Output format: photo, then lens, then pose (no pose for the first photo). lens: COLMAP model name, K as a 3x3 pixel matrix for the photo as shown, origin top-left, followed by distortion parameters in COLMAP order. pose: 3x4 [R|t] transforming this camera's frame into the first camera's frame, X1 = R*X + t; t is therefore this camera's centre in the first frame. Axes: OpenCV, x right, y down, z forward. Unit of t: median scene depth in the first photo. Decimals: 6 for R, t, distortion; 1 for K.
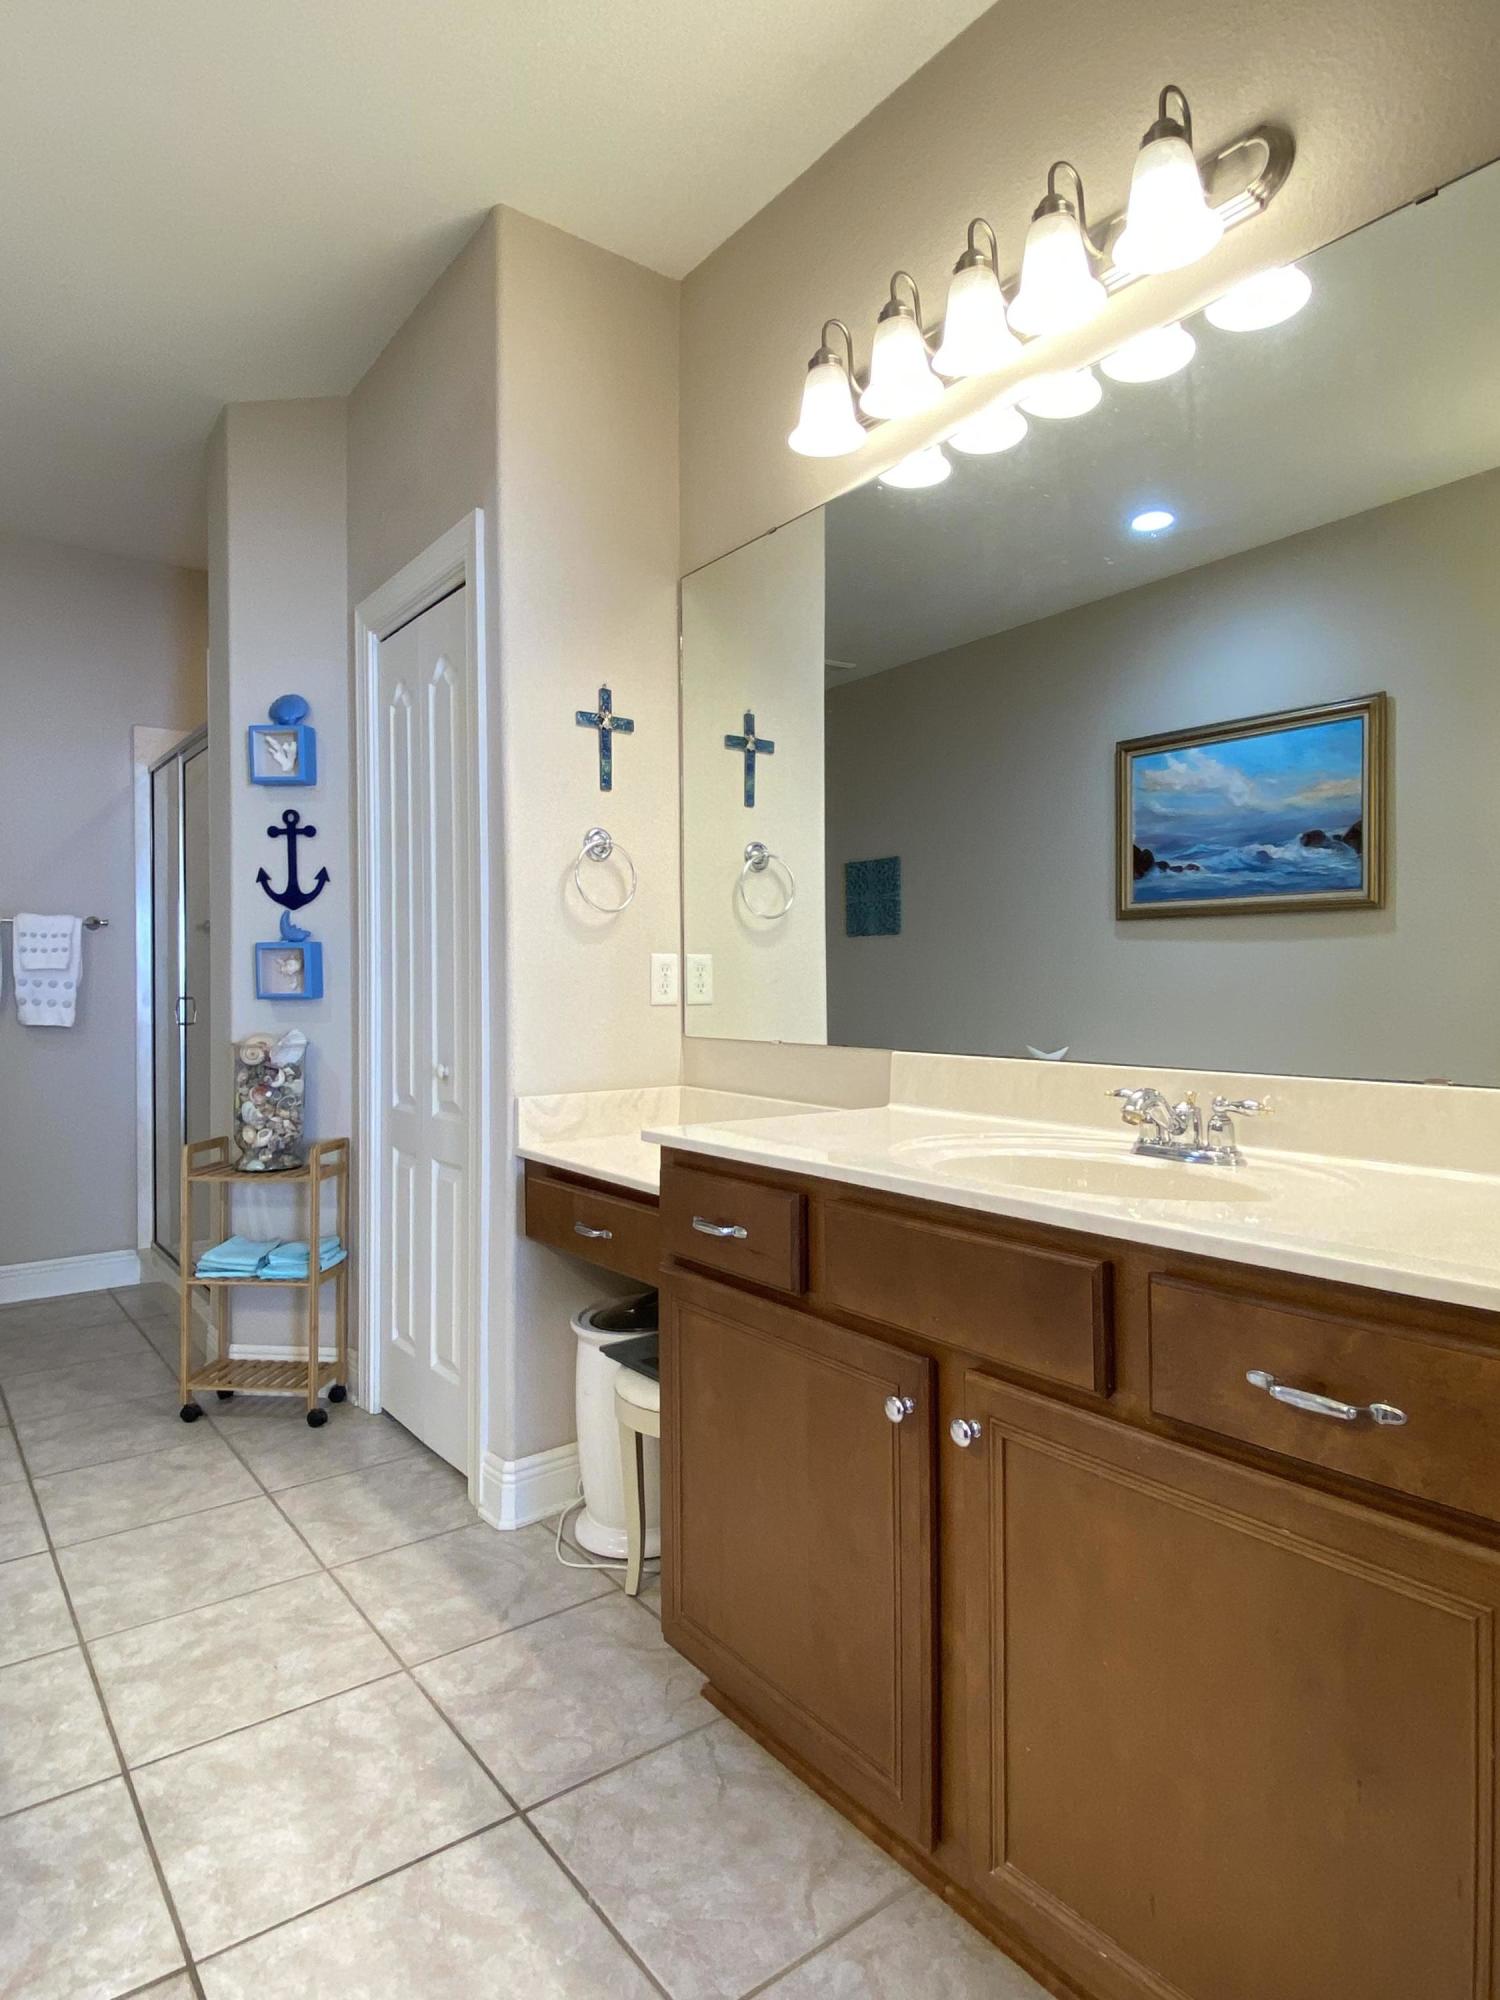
lens RADIAL K [[1140.6, 0, 739.5], [0, 1140.6, 997.4], [0, 0, 1]] dist [0.037027, -0.000919]
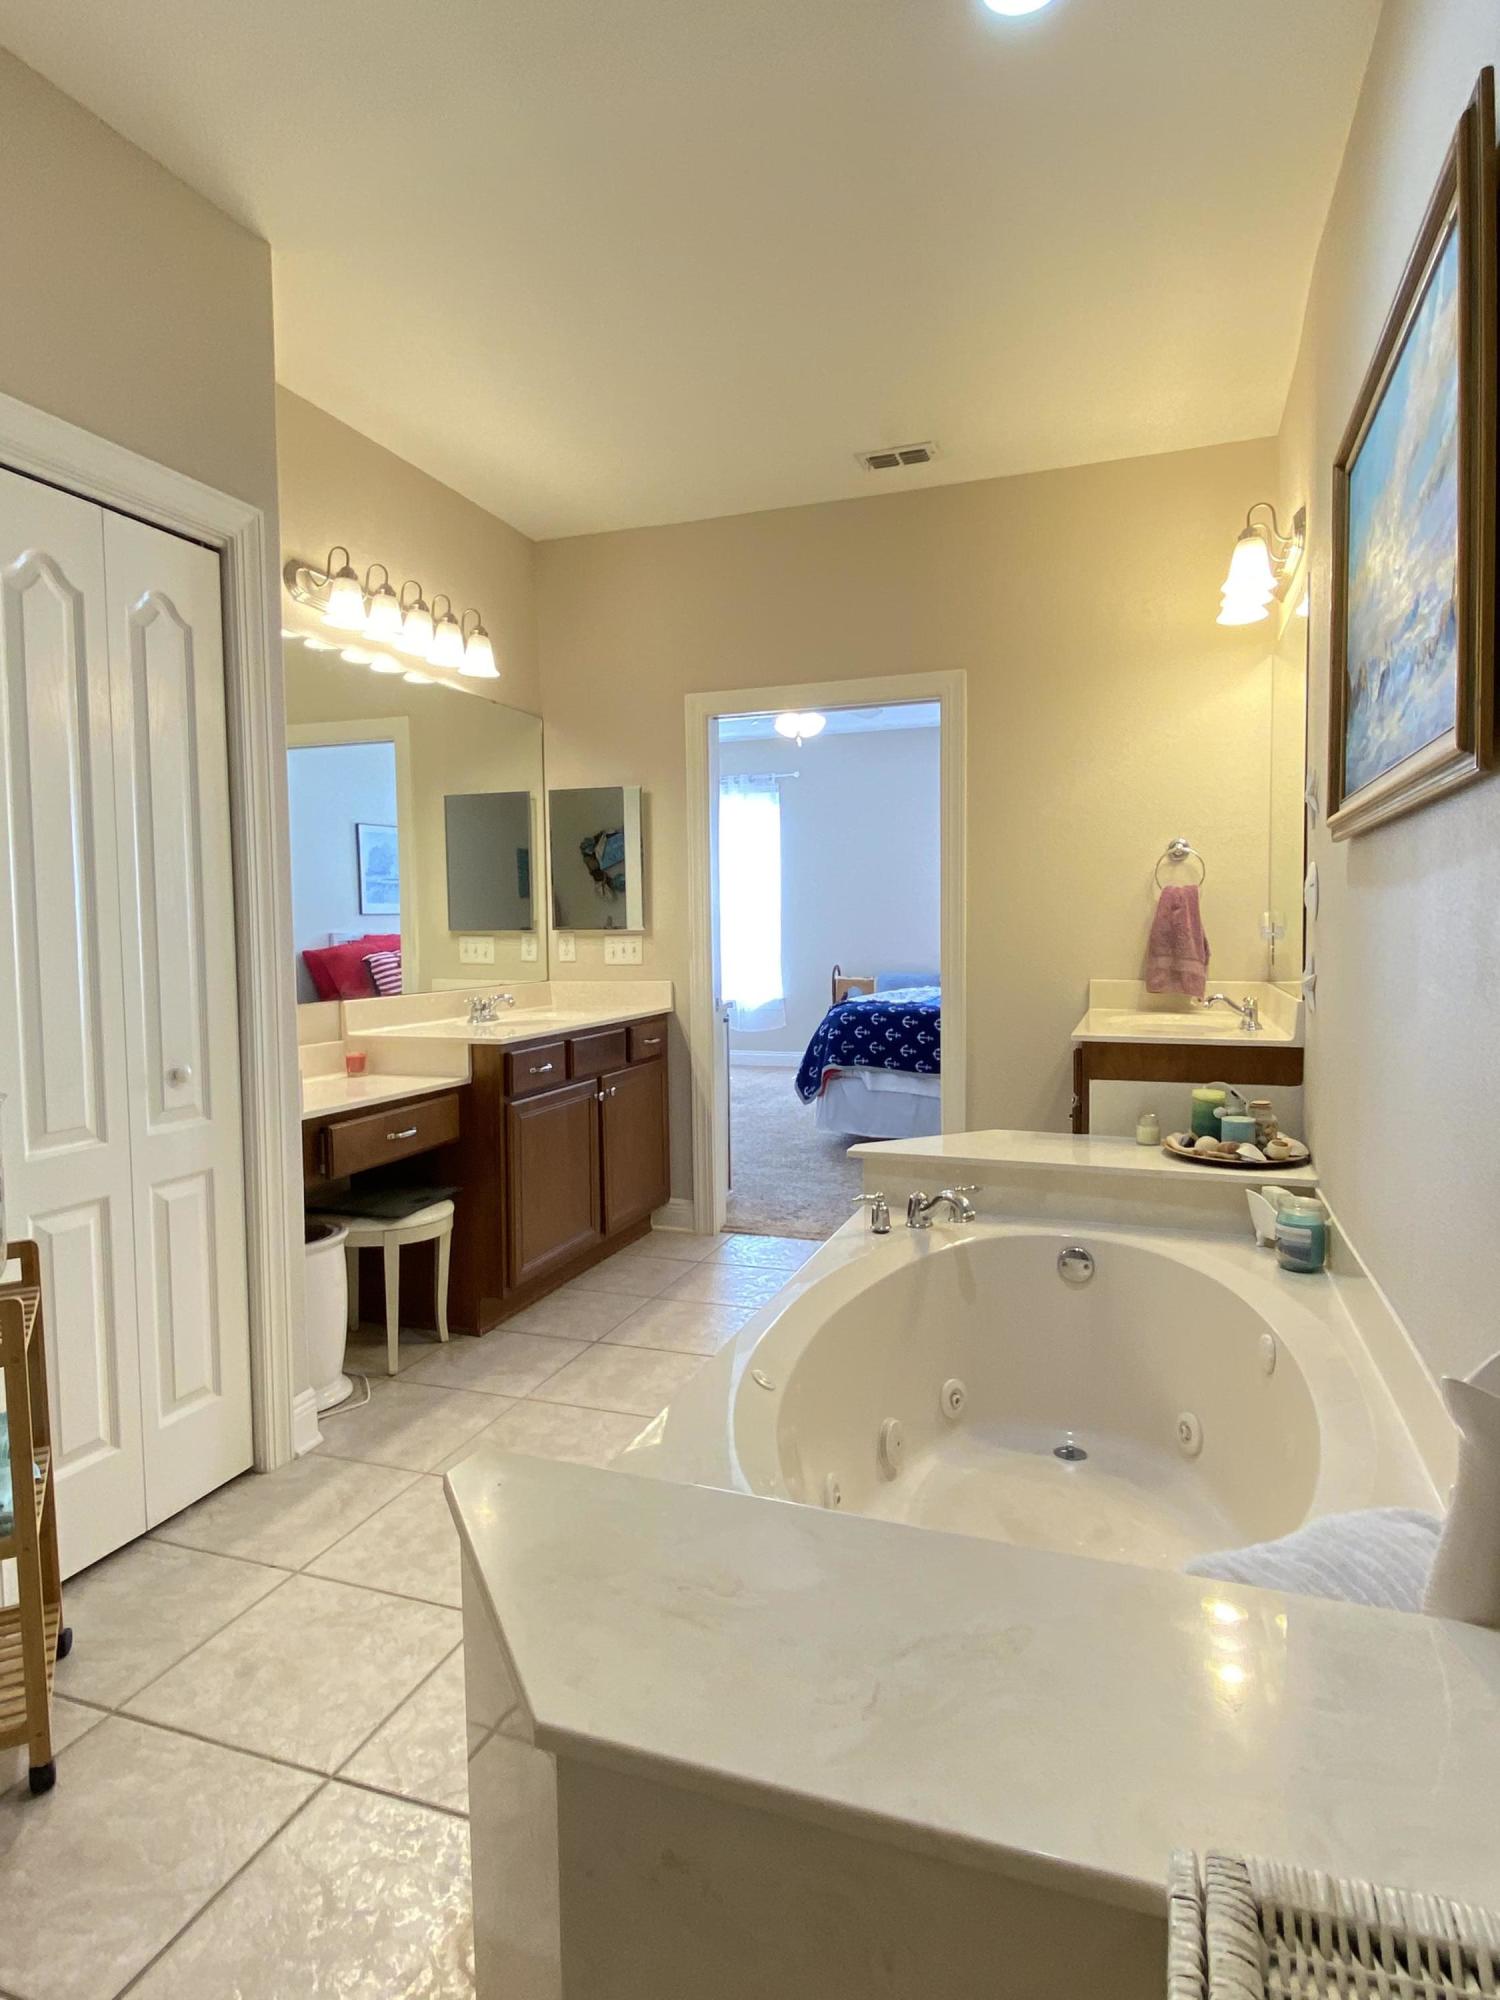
lens RADIAL K [[1140.6, 0, 743.9], [0, 1140.6, 1001.7], [0, 0, 1]] dist [0.037027, -0.000919]
pose [[-0.565230, -0.040305, 0.823948, -1.625935], [0.007617, 0.998508, 0.054070, -0.032517], [-0.824898, 0.036838, -0.564080, 1.531083]]
